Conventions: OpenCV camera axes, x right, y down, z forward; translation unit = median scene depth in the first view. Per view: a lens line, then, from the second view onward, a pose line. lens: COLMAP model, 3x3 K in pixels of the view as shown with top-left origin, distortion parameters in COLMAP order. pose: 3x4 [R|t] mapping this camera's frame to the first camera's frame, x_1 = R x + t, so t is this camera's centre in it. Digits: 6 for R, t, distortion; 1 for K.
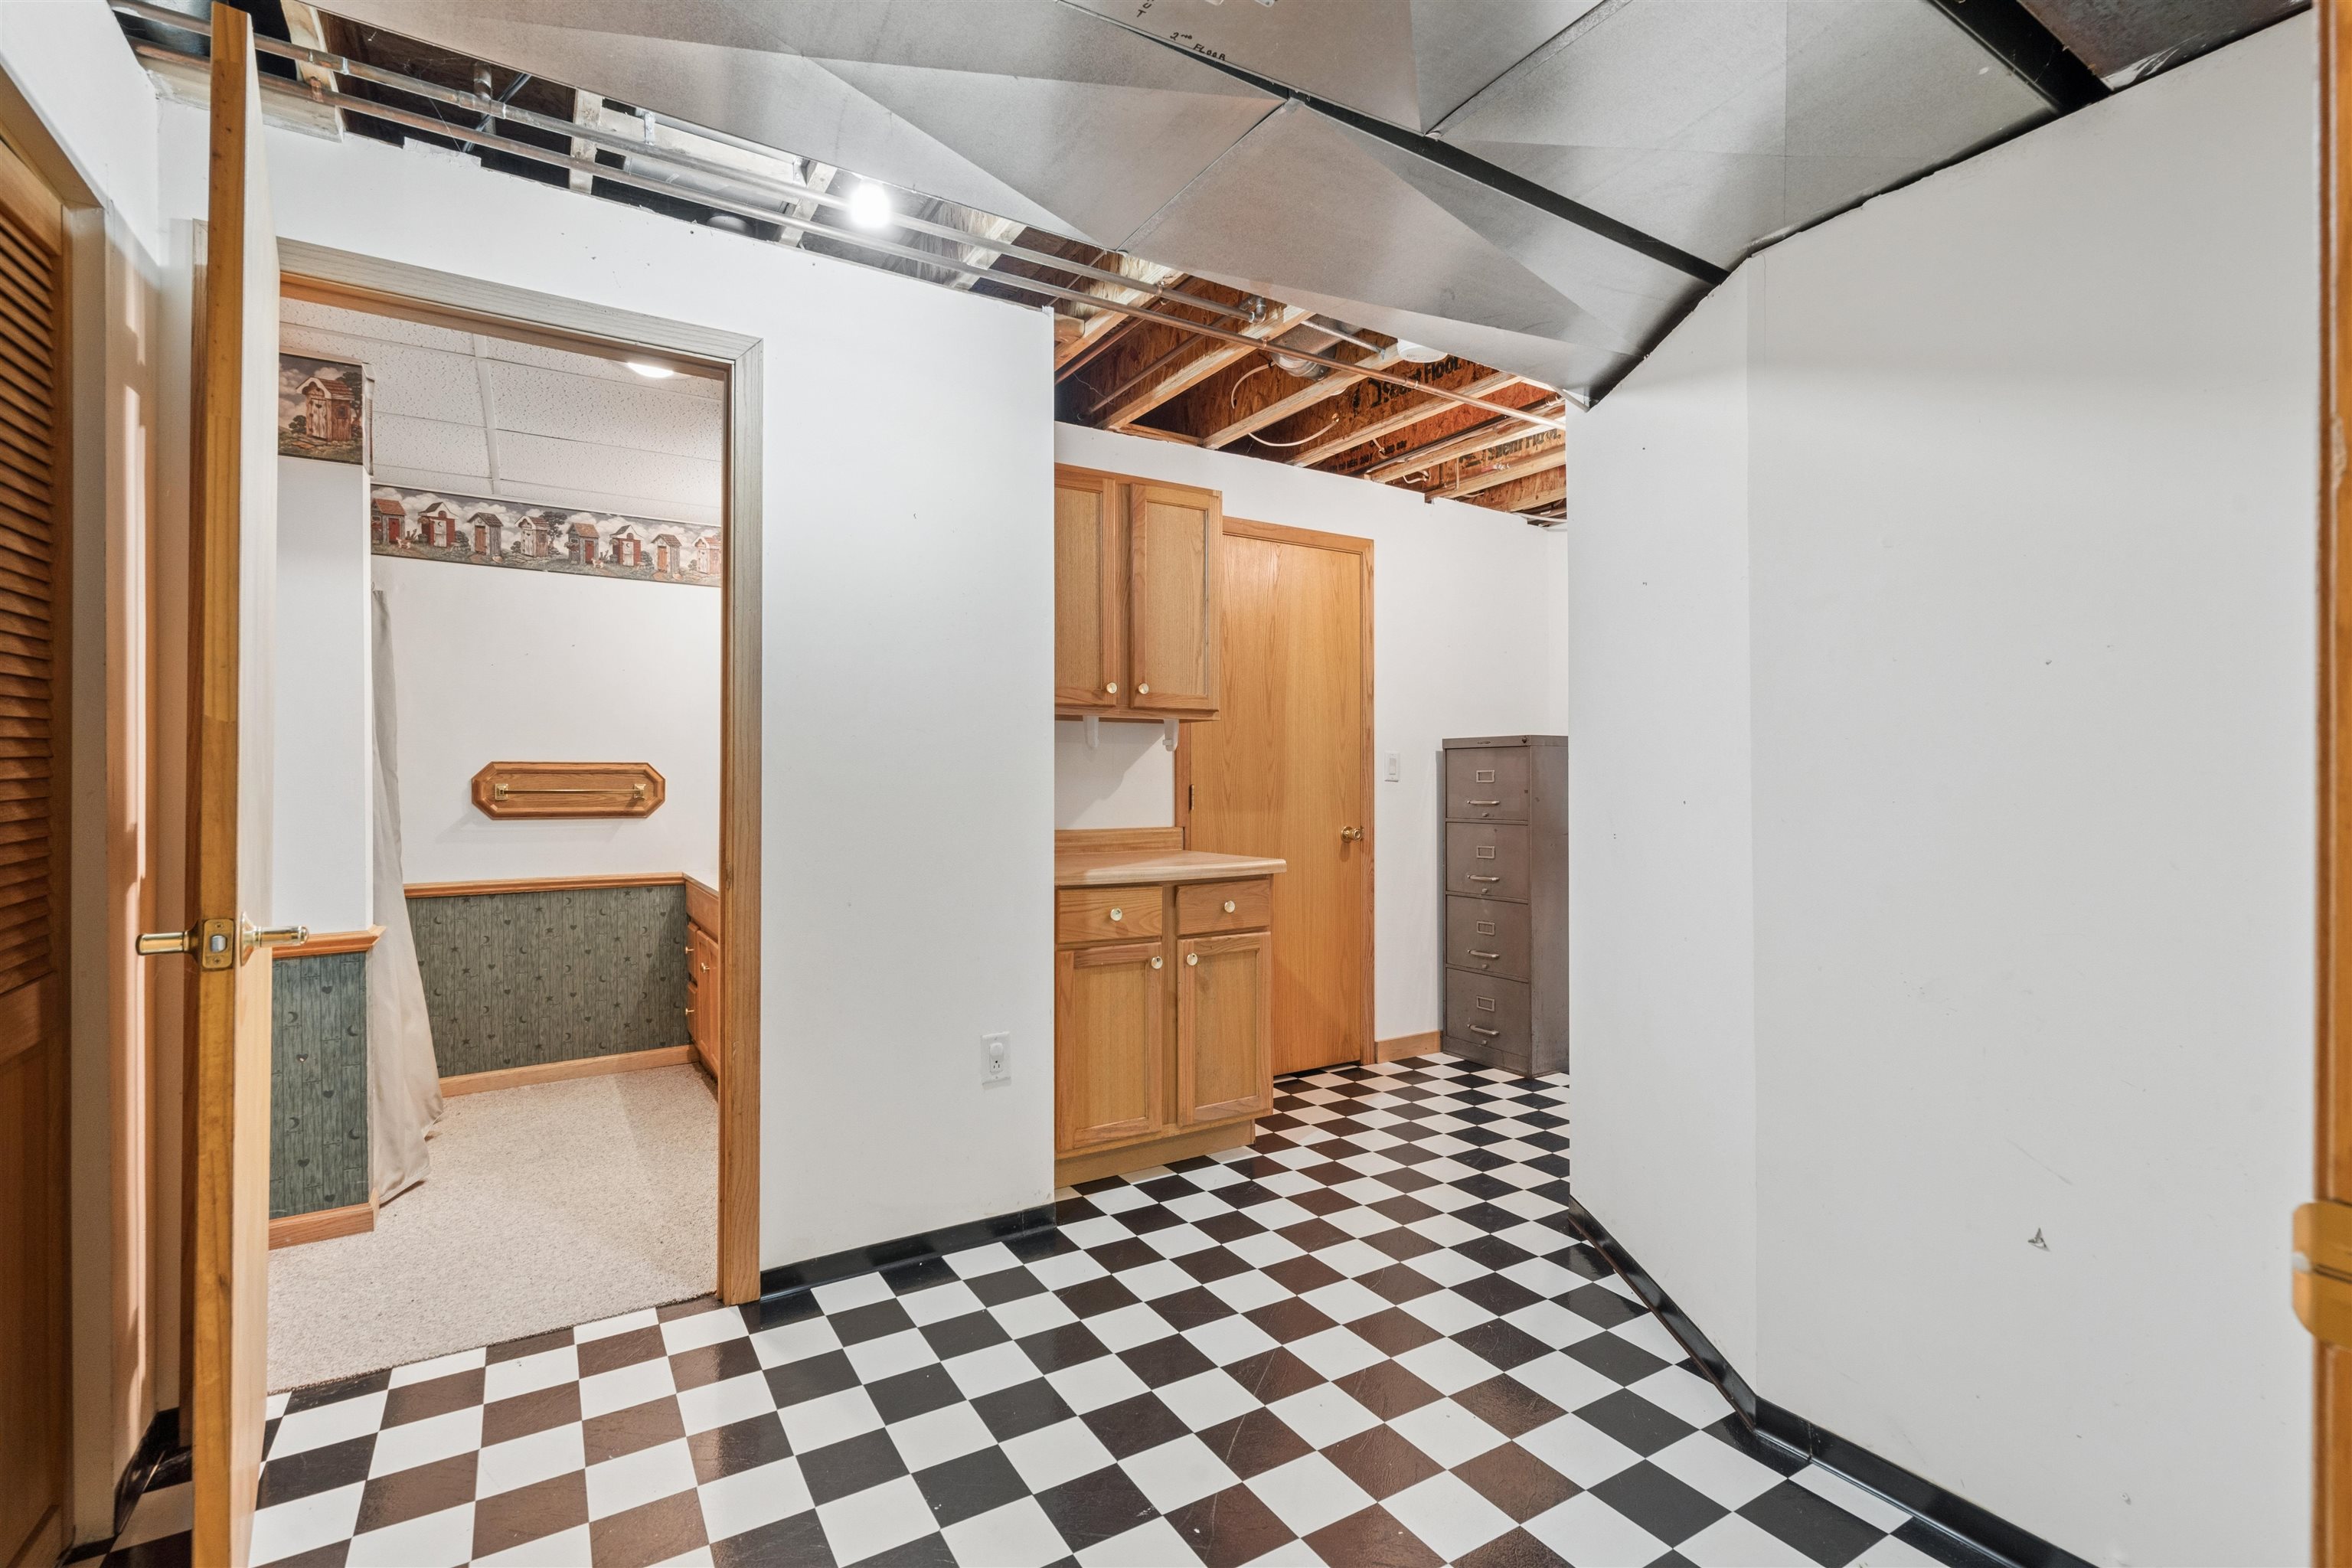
lens RADIAL K [[1059.8, 0, 1185.0], [0, 1059.8, 781.9], [0, 0, 1]] dist [-0.006714, 0.004461]
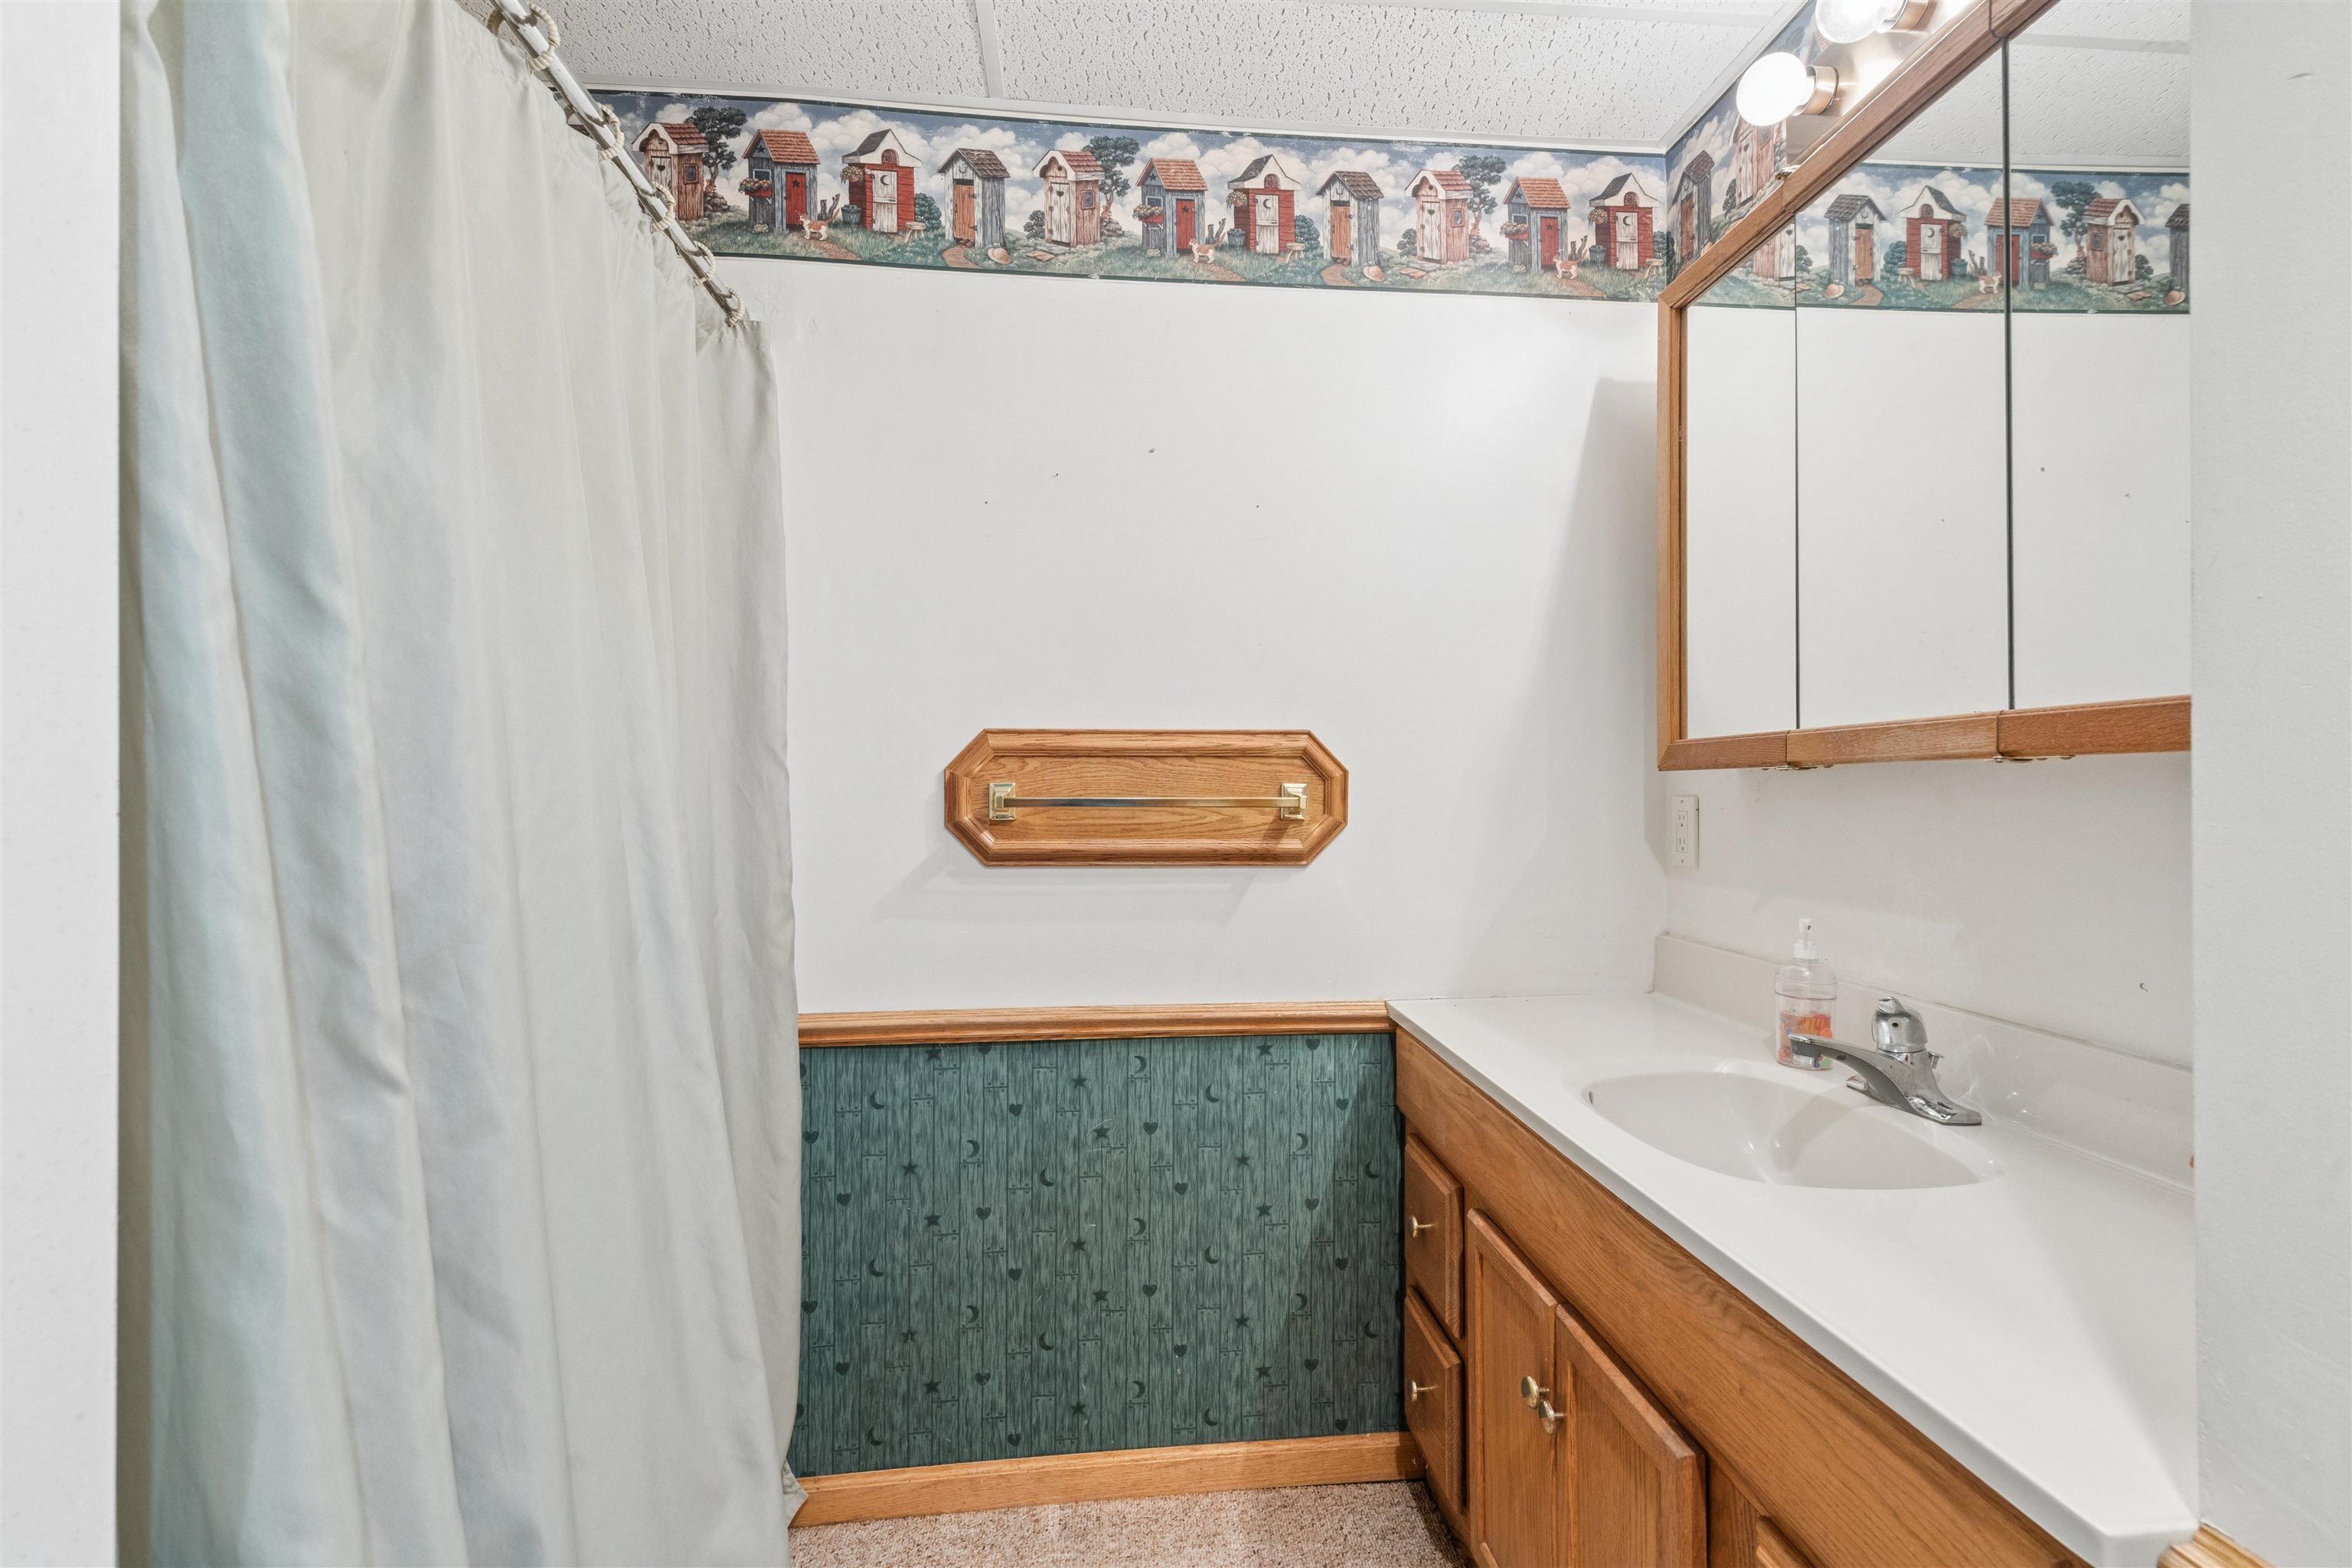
lens RADIAL K [[1059.8, 0, 1177.6], [0, 1059.8, 788.7], [0, 0, 1]] dist [-0.006714, 0.004461]
pose [[0.891892, 0.001175, -0.452247, -0.383378], [-0.002076, 0.999997, -0.001497, 0.004867], [0.452244, 0.002274, 0.891891, 0.638008]]
